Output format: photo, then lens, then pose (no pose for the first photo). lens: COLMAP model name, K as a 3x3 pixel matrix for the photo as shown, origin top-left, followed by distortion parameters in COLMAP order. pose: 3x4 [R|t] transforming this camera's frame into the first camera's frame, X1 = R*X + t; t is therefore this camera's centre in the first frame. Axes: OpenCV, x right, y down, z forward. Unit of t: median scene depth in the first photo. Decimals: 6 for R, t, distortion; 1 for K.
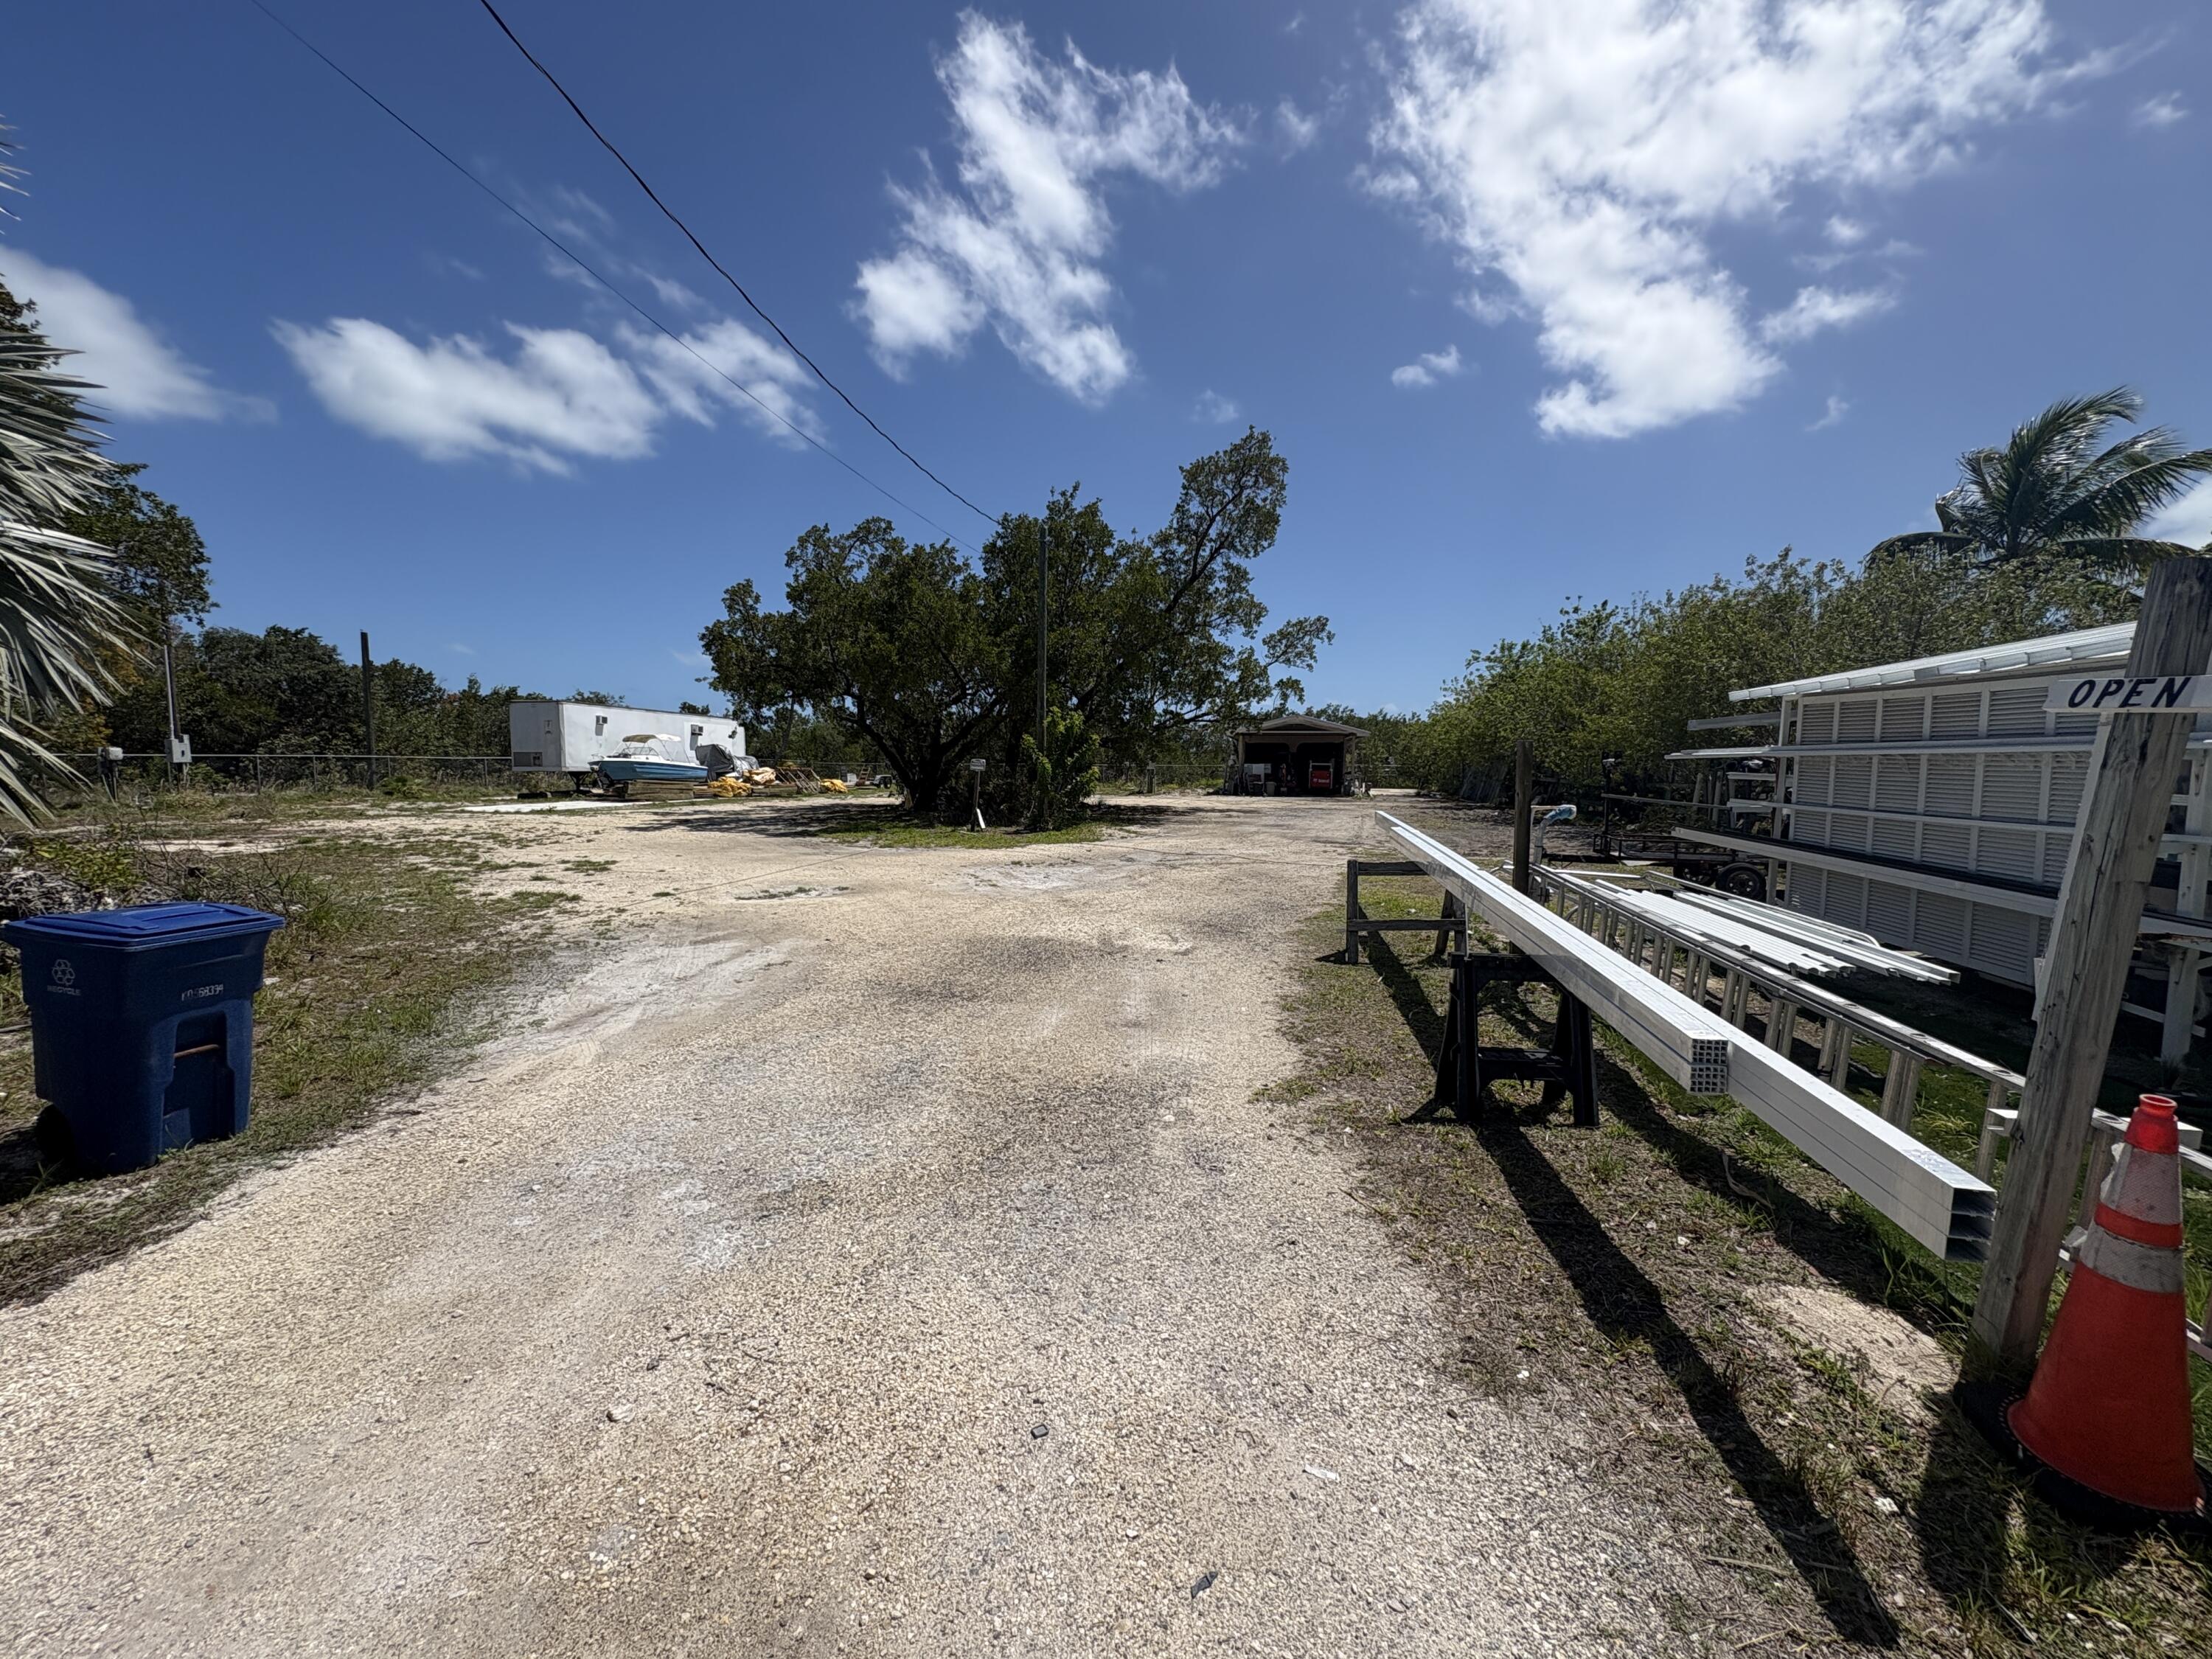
lens RADIAL K [[880.5, 0, 1096.7], [0, 880.5, 830.5], [0, 0, 1]] dist [0.001942, -0.000437]
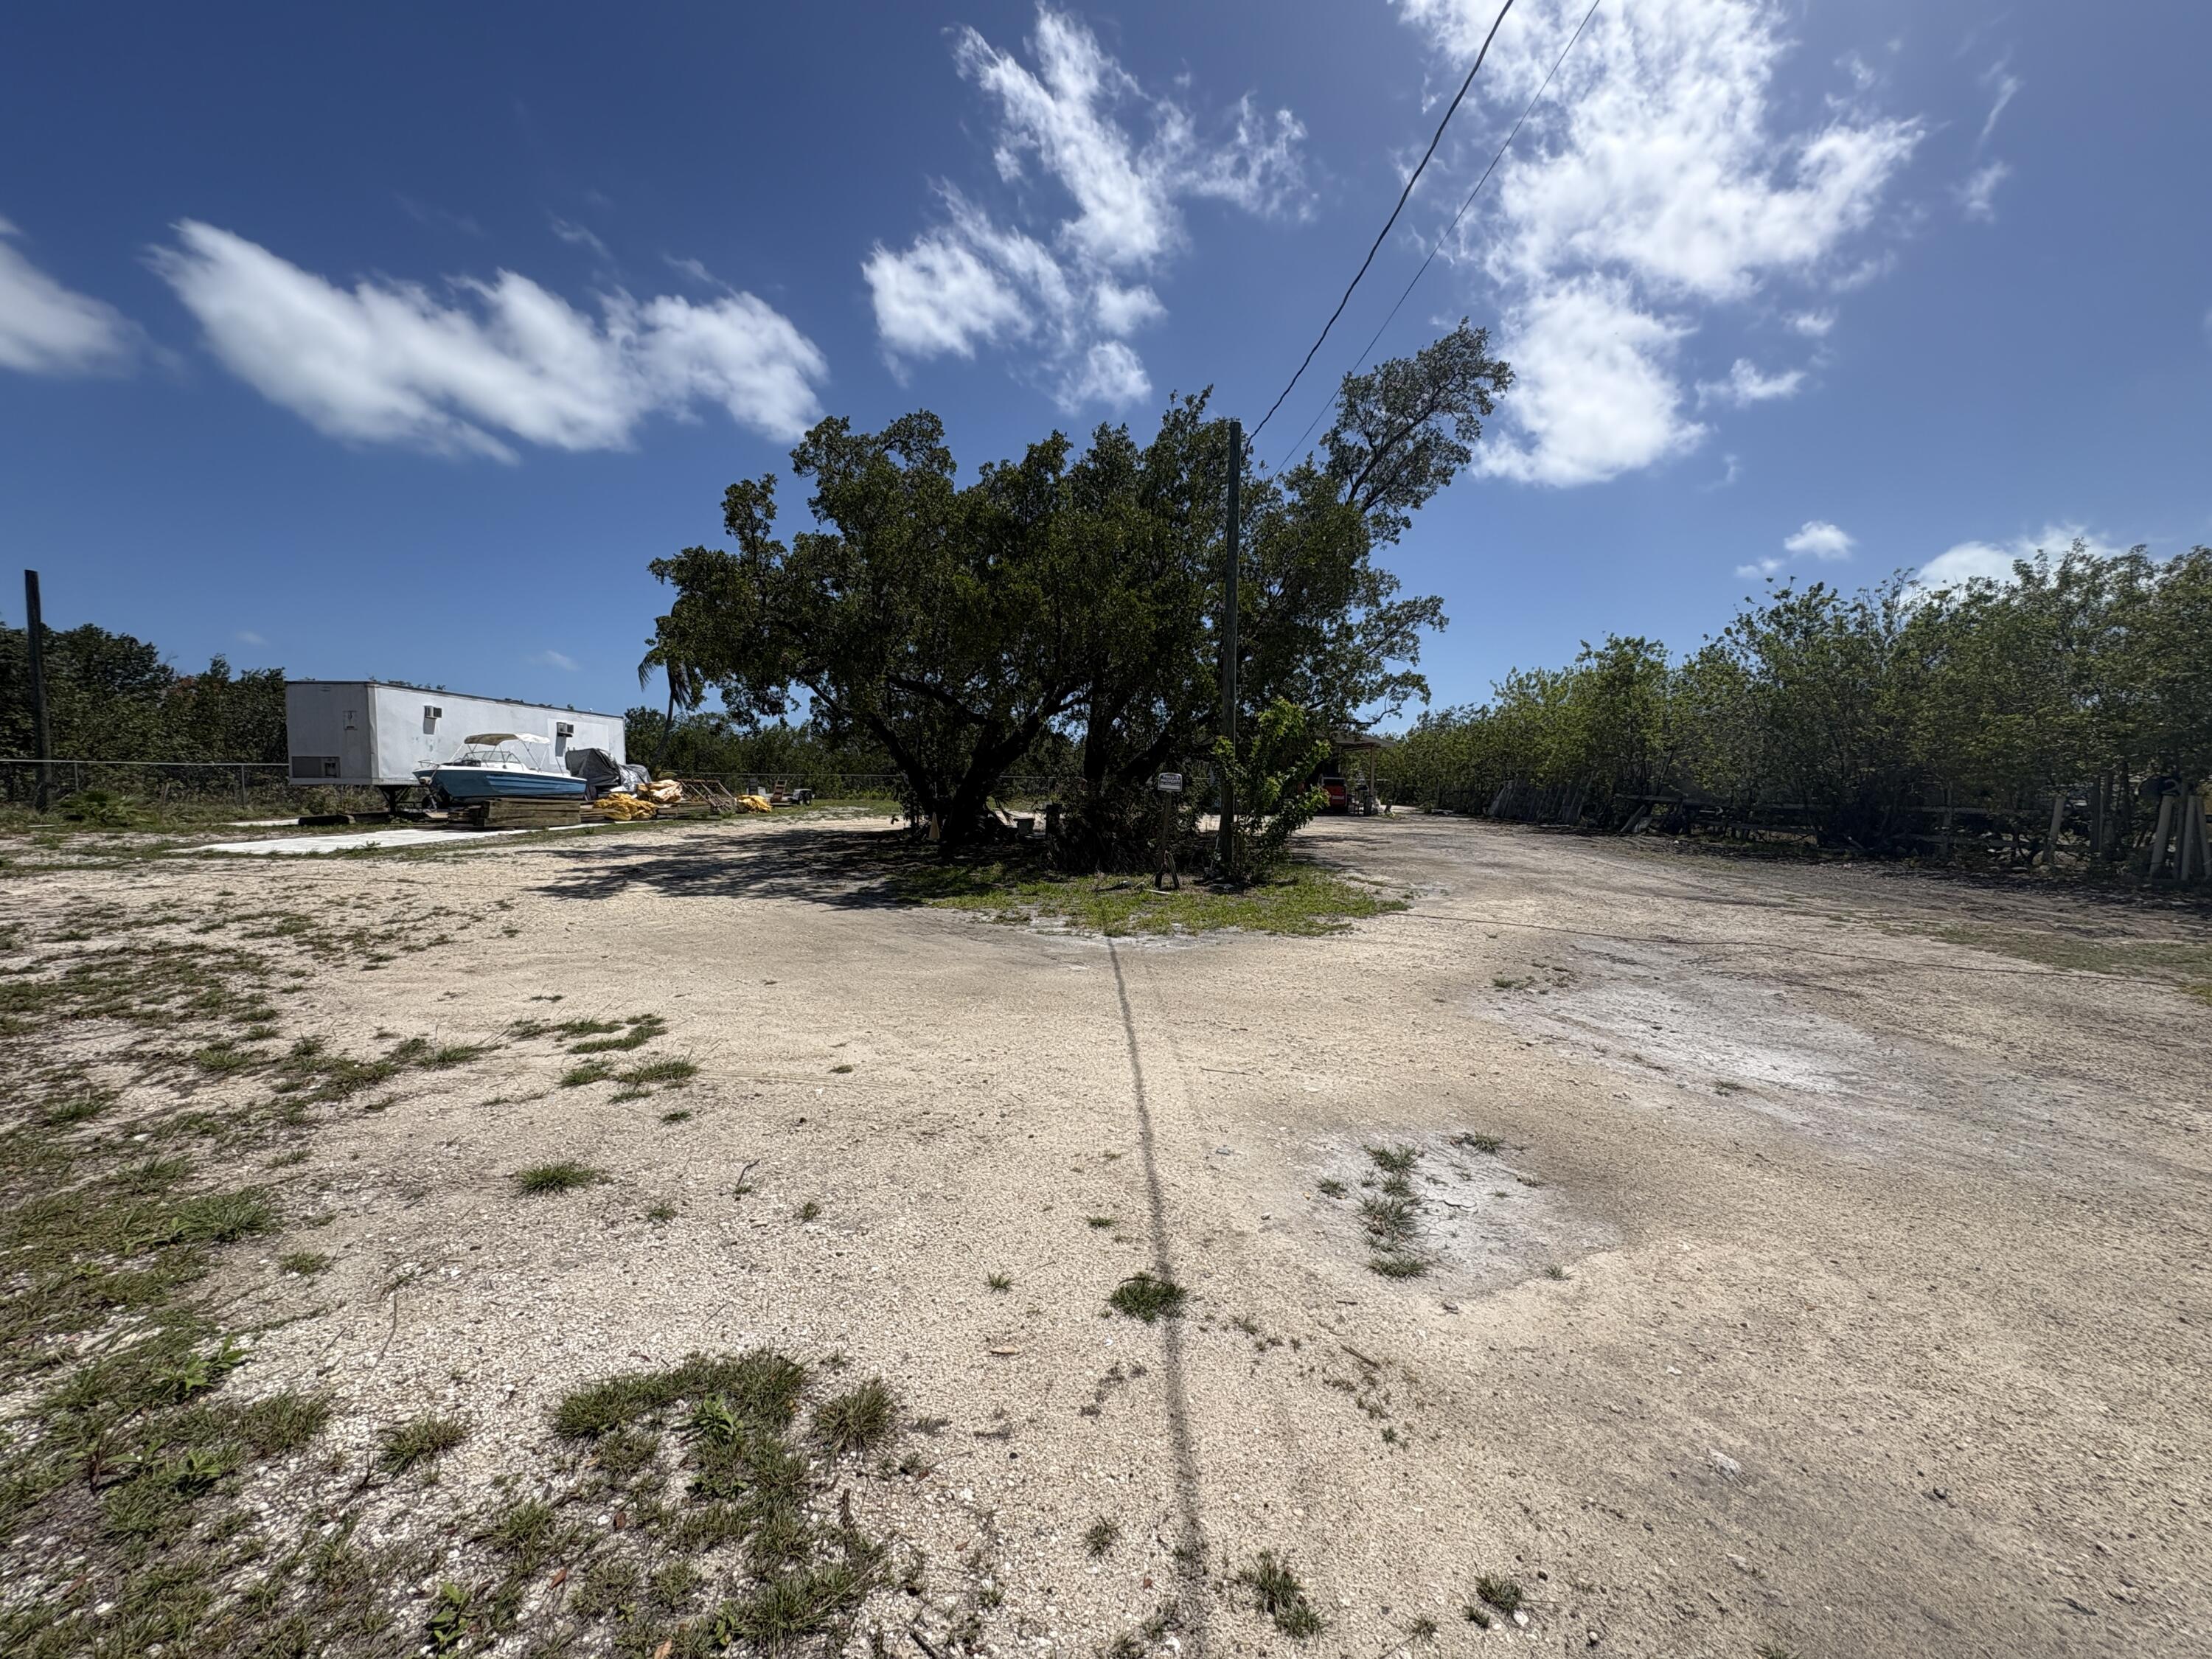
lens RADIAL K [[880.5, 0, 1096.7], [0, 880.5, 830.5], [0, 0, 1]] dist [0.001942, -0.000437]
pose [[0.985193, -0.005920, 0.171344, -0.190812], [0.007874, 0.999911, -0.010724, -0.022583], [-0.171266, 0.011914, 0.985153, 0.256108]]
